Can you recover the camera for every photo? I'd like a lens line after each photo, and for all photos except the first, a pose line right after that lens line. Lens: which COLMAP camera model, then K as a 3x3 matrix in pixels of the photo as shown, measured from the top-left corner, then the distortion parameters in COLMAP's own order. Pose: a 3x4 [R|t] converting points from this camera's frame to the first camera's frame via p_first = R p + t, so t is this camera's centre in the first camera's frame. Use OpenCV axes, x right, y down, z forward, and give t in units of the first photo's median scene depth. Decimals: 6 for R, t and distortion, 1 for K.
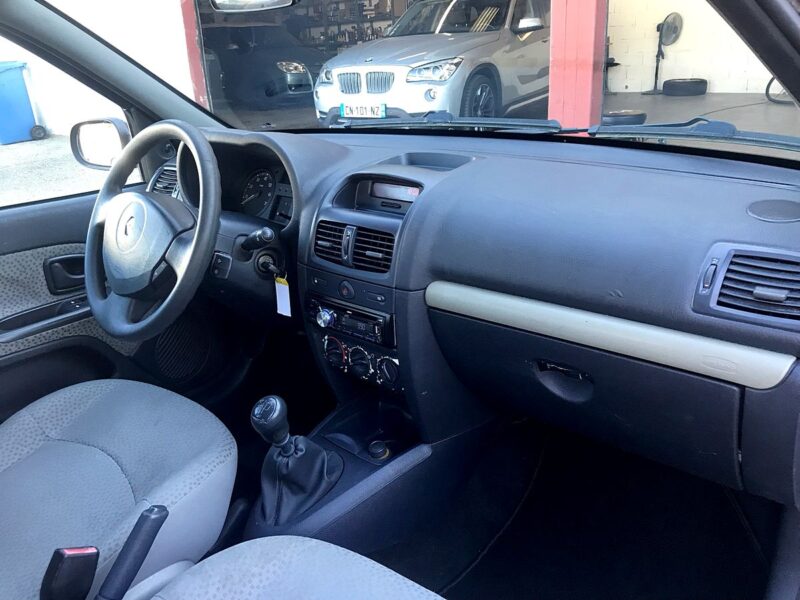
lens RADIAL K [[656.9, 0, 396.0], [0, 656.9, 285.0], [0, 0, 1]] dist [0.024714, -0.008253]
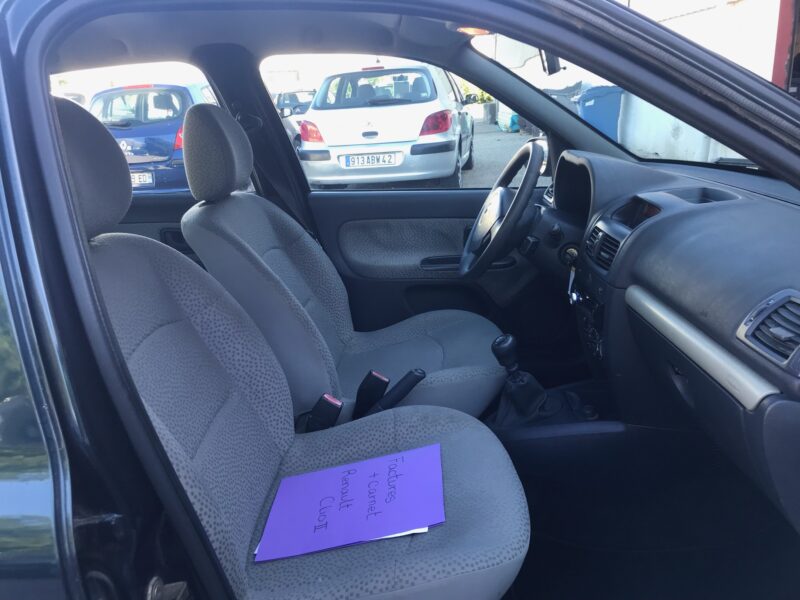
lens RADIAL K [[656.9, 0, 396.0], [0, 656.9, 285.0], [0, 0, 1]] dist [0.024714, -0.008253]
pose [[0.645857, 0.233298, -0.726940, 0.662289], [-0.252195, 0.963911, 0.085284, 0.003789], [0.720602, 0.128250, 0.681385, -0.172471]]
